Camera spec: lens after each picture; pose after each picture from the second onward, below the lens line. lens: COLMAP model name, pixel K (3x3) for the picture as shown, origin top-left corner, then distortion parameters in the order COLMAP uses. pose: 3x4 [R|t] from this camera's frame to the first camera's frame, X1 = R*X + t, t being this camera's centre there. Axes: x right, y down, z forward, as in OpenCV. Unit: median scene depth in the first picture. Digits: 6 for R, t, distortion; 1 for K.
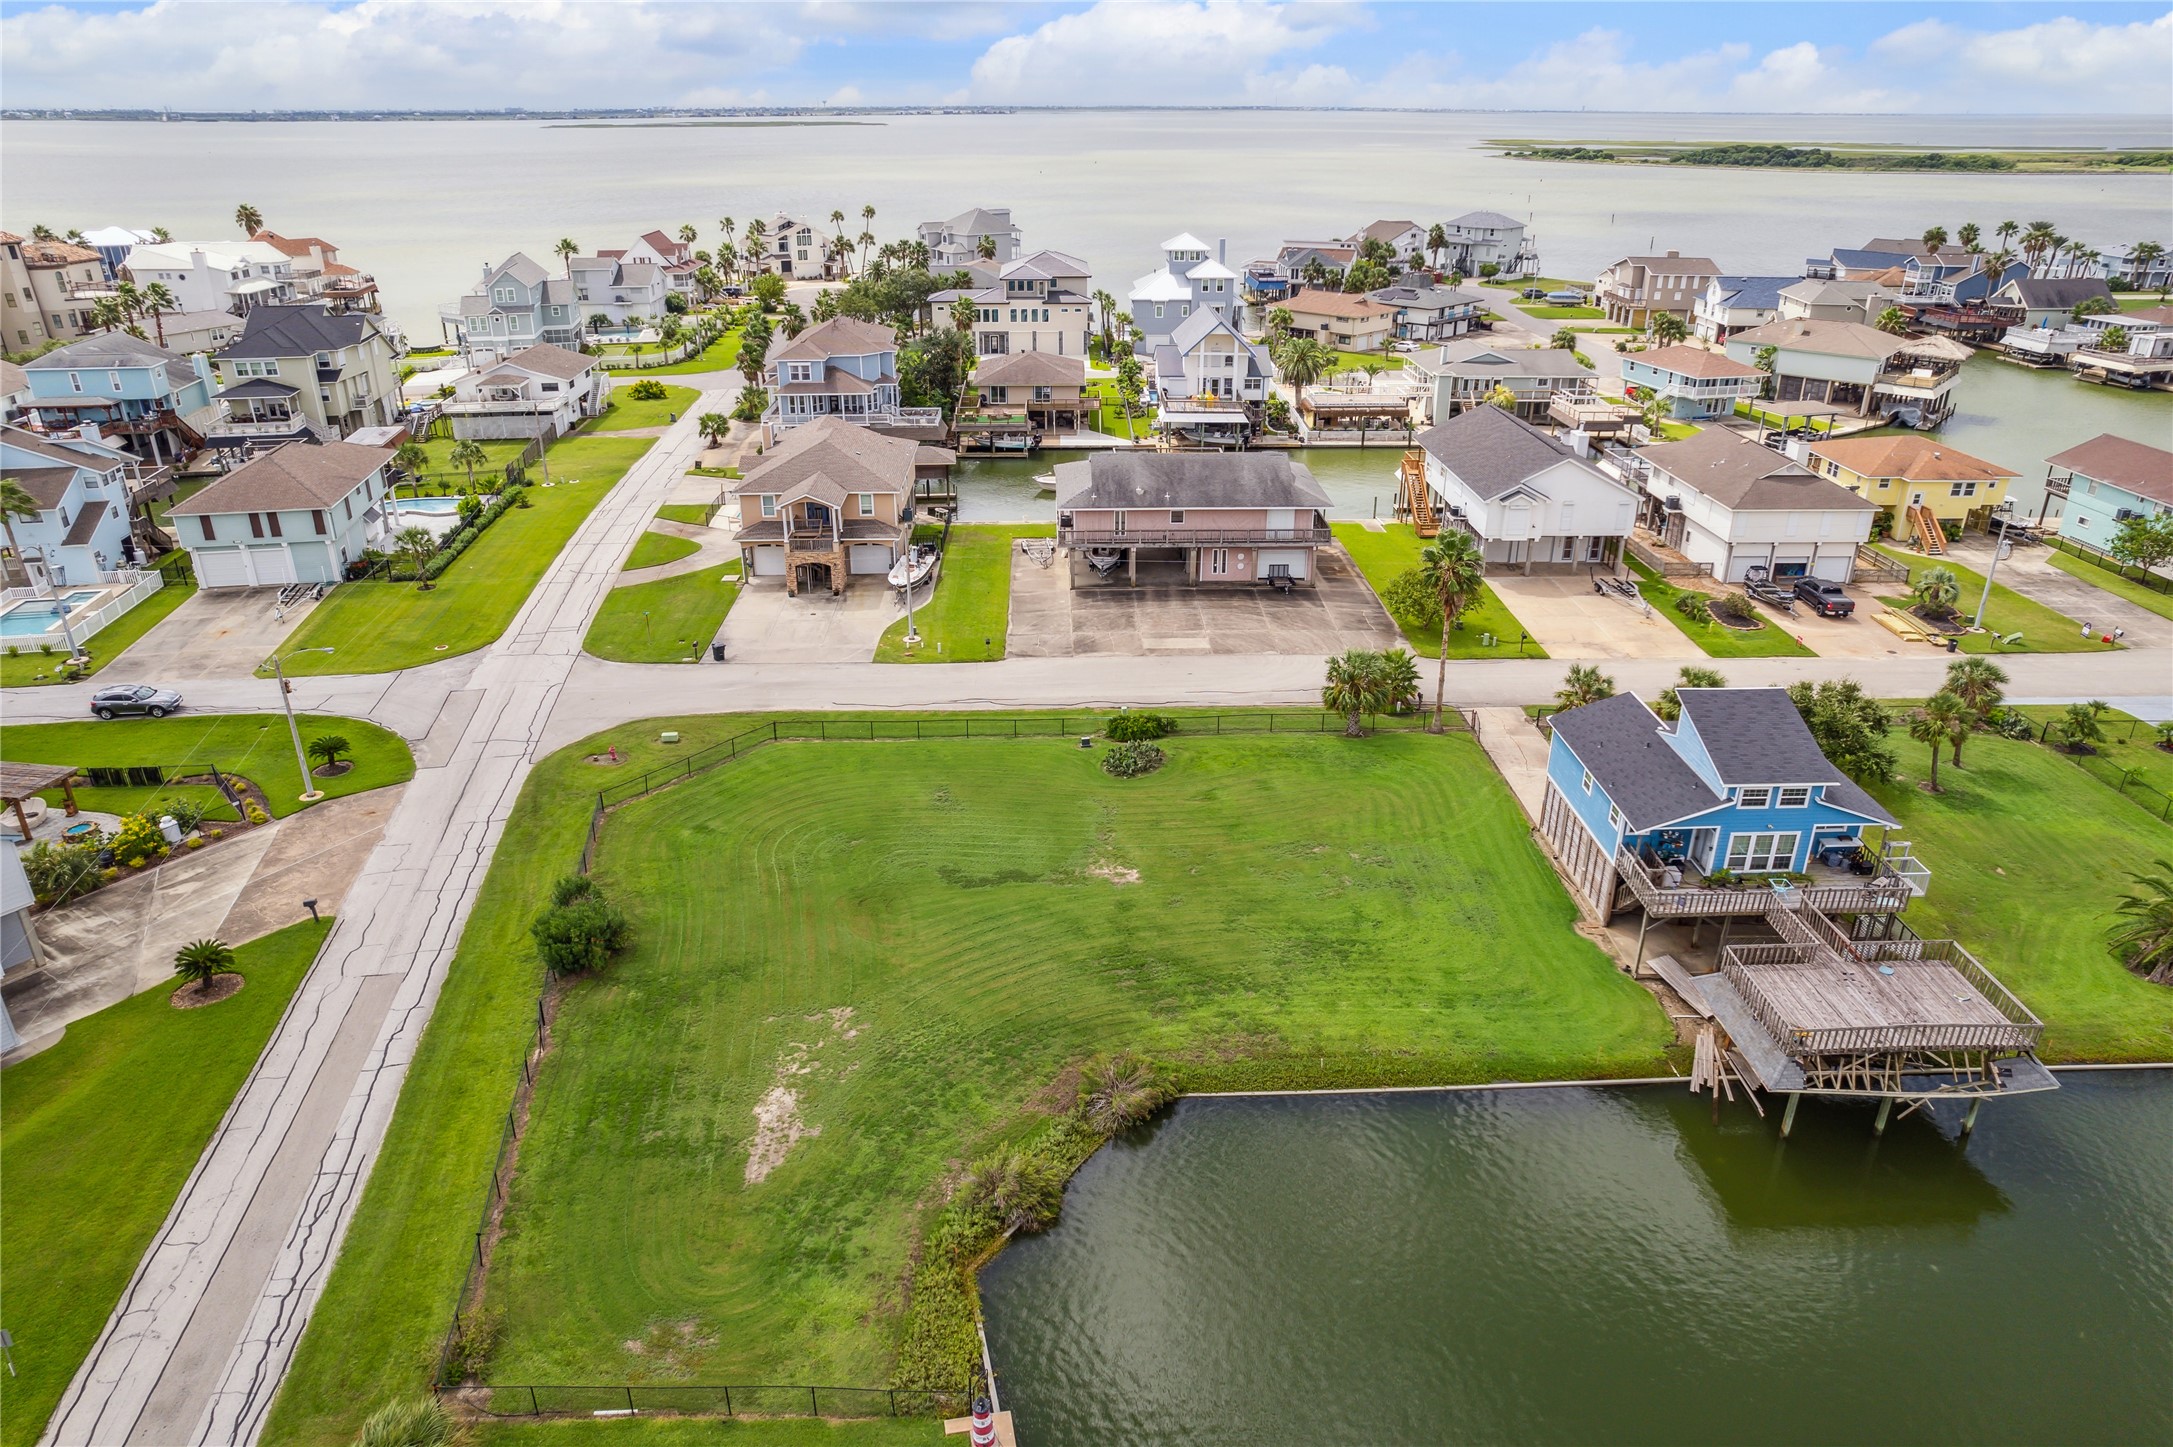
lens RADIAL K [[1395.4, 0, 1086.5], [0, 1395.4, 723.5], [0, 0, 1]] dist [-0.081057, 0.078980]
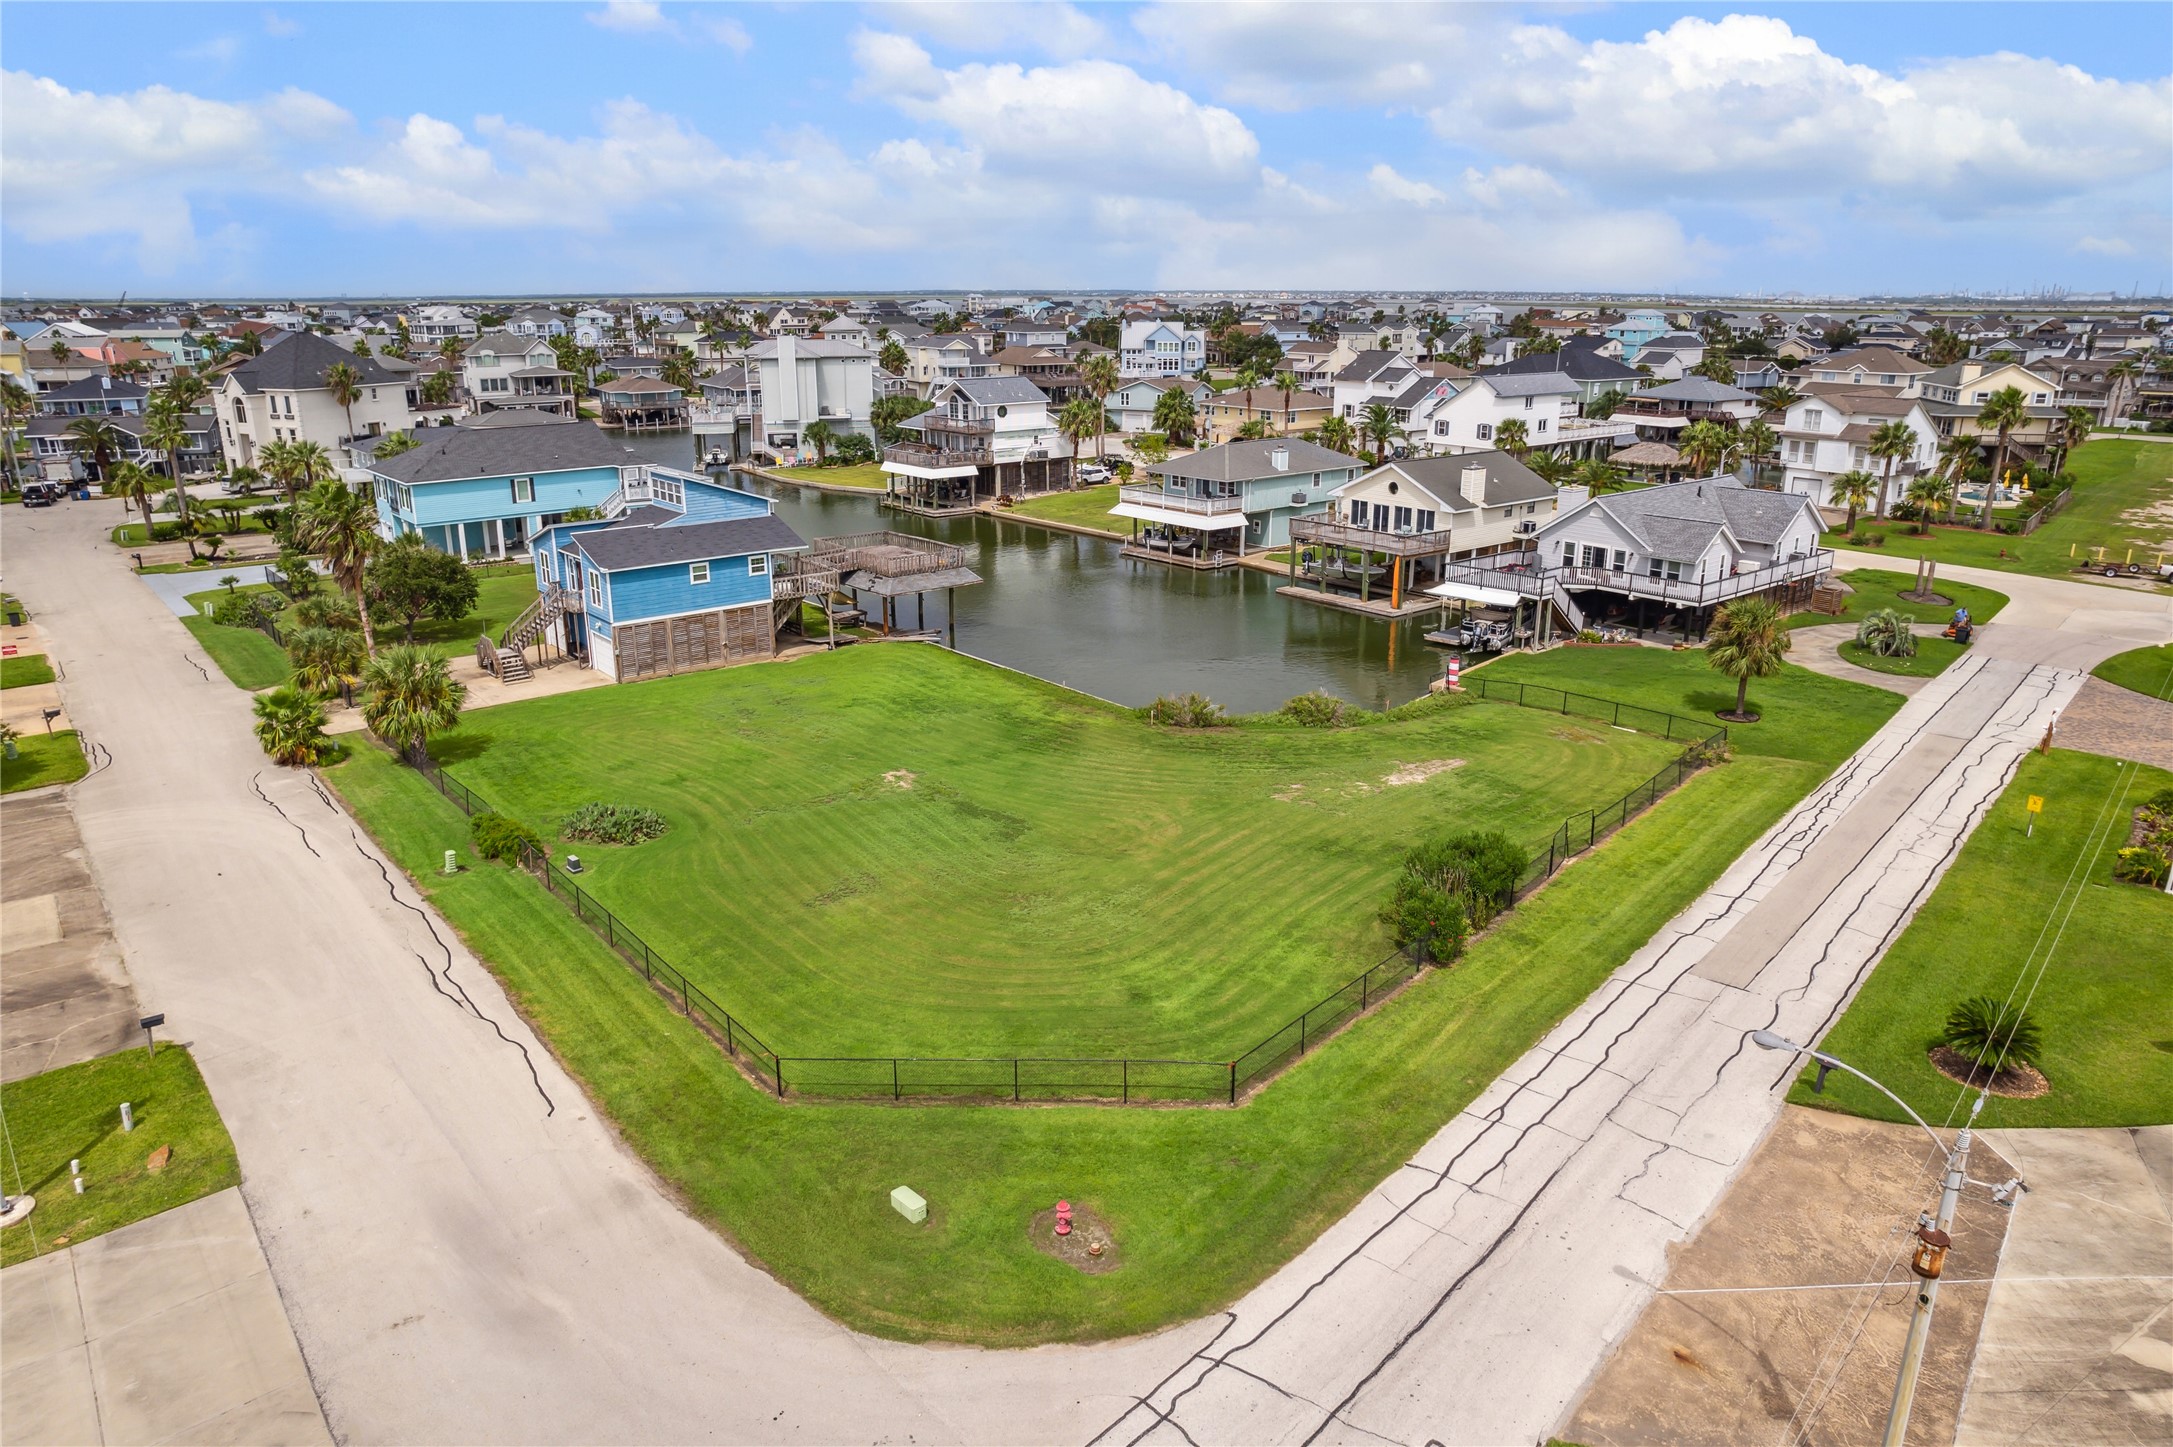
lens RADIAL K [[1407.9, 0, 1086.5], [0, 1407.9, 723.5], [0, 0, 1]] dist [-0.071456, 0.062746]
pose [[-0.612370, -0.233311, 0.755360, -0.575062], [0.325281, 0.796480, 0.509717, -0.269307], [-0.720552, 0.557839, -0.411849, 1.018308]]
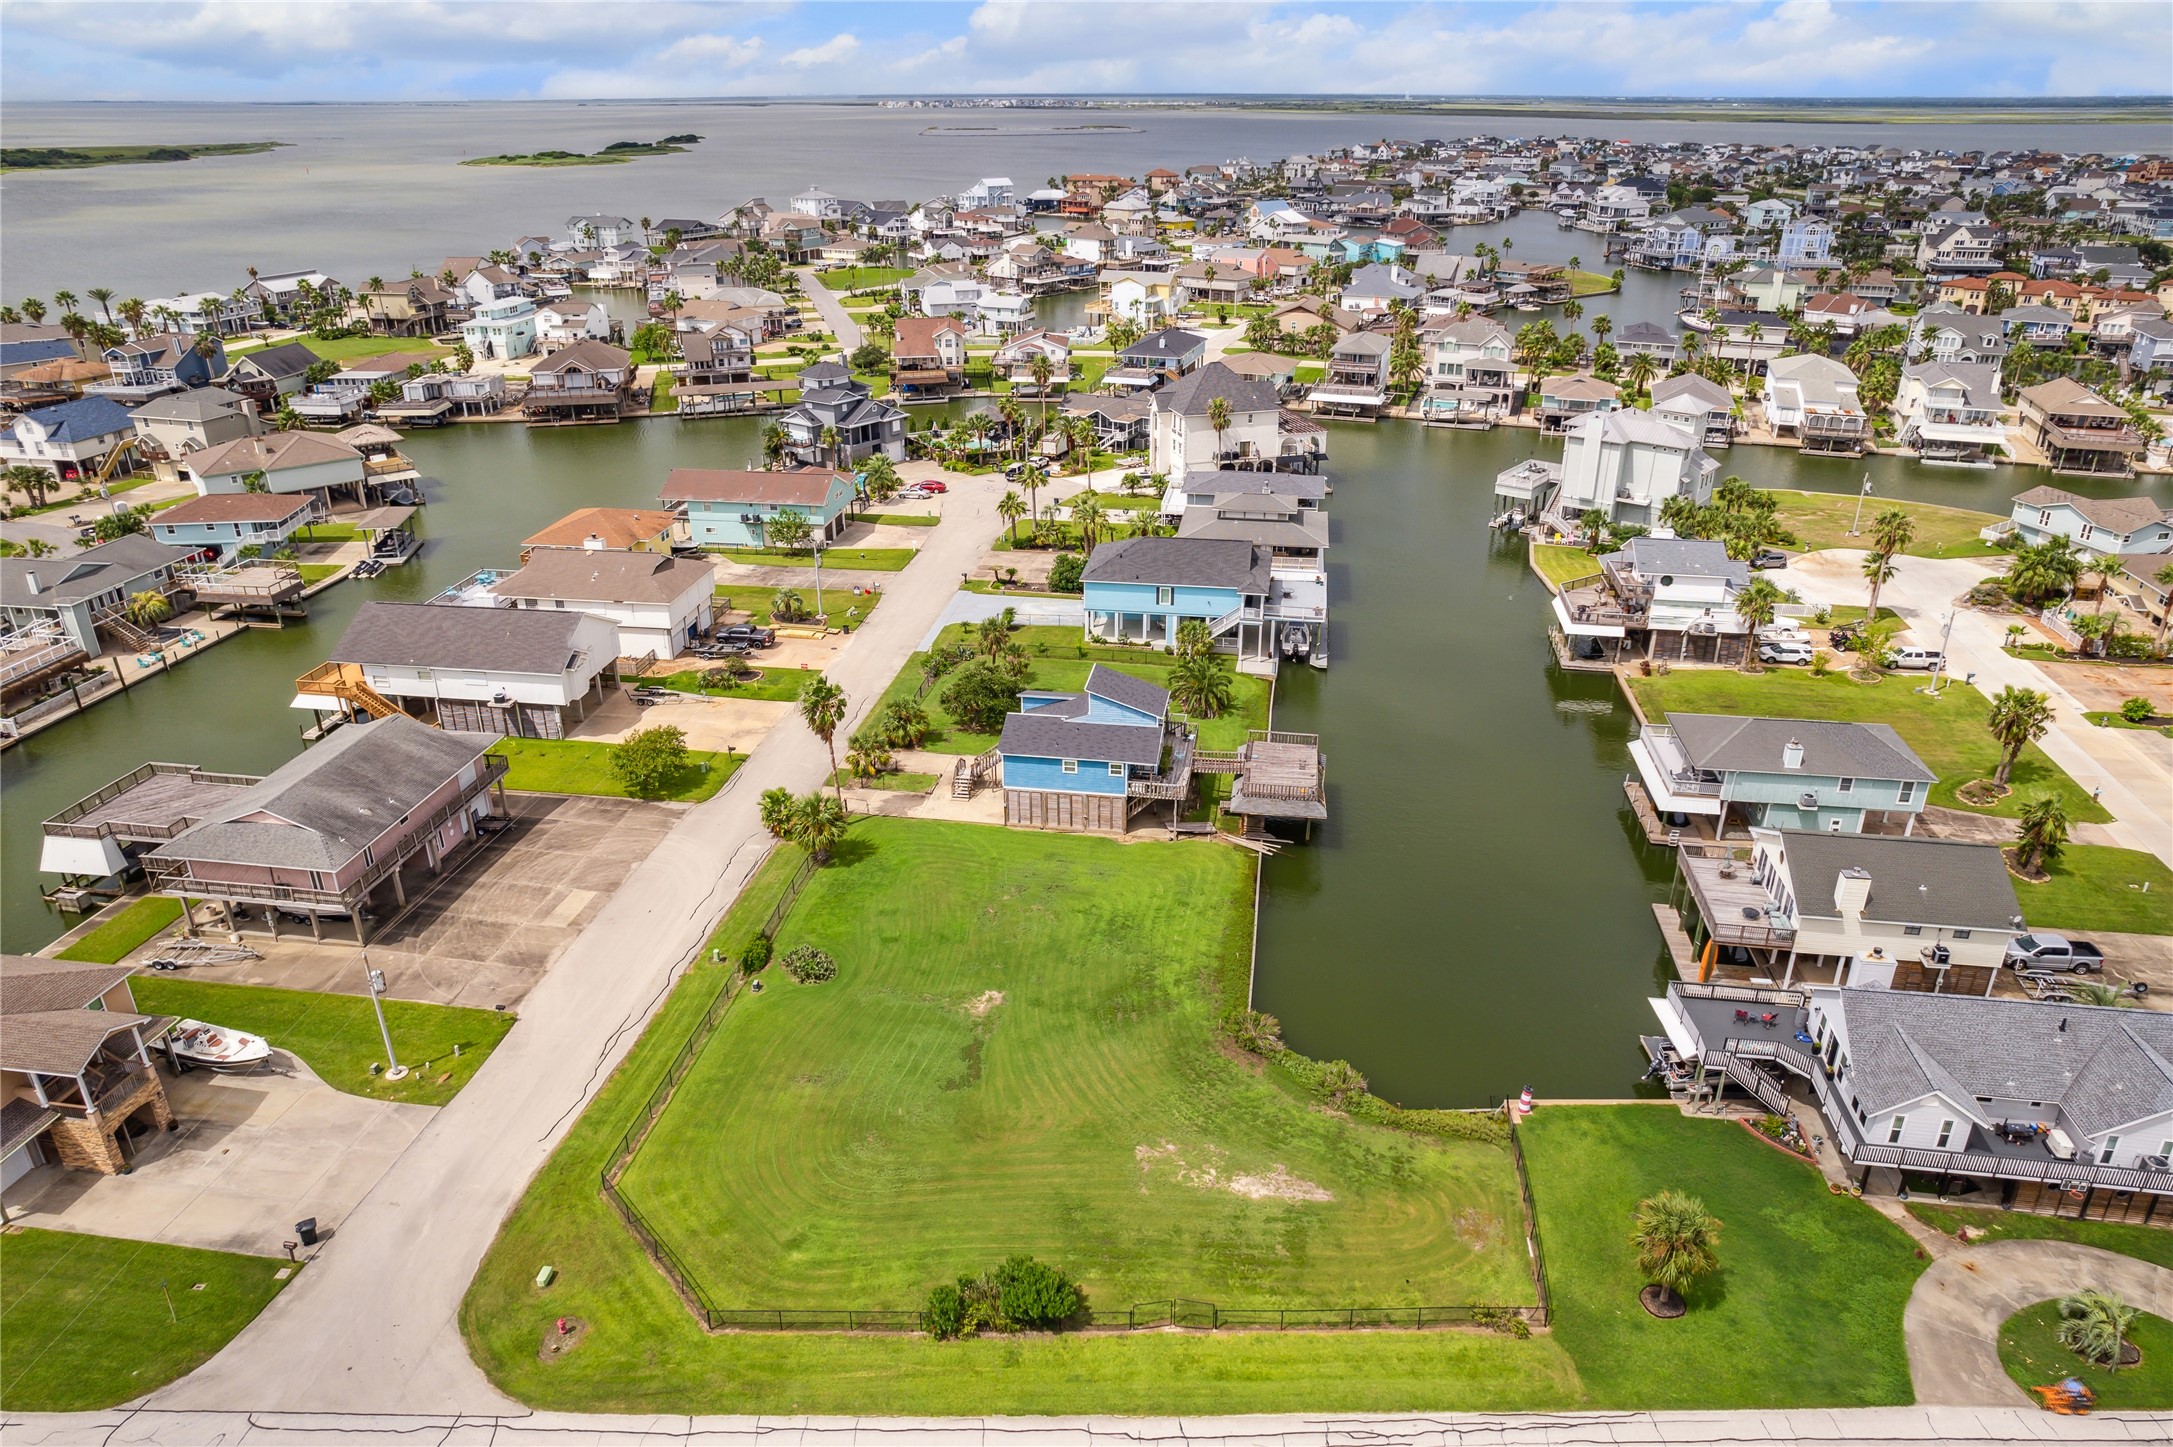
lens RADIAL K [[1407.9, 0, 1086.5], [0, 1407.9, 723.5], [0, 0, 1]] dist [-0.071456, 0.062746]
pose [[0.183586, -0.407426, 0.894595, -0.807397], [0.404026, 0.860915, 0.309174, -0.377380], [-0.896135, 0.304680, 0.322663, 0.349390]]
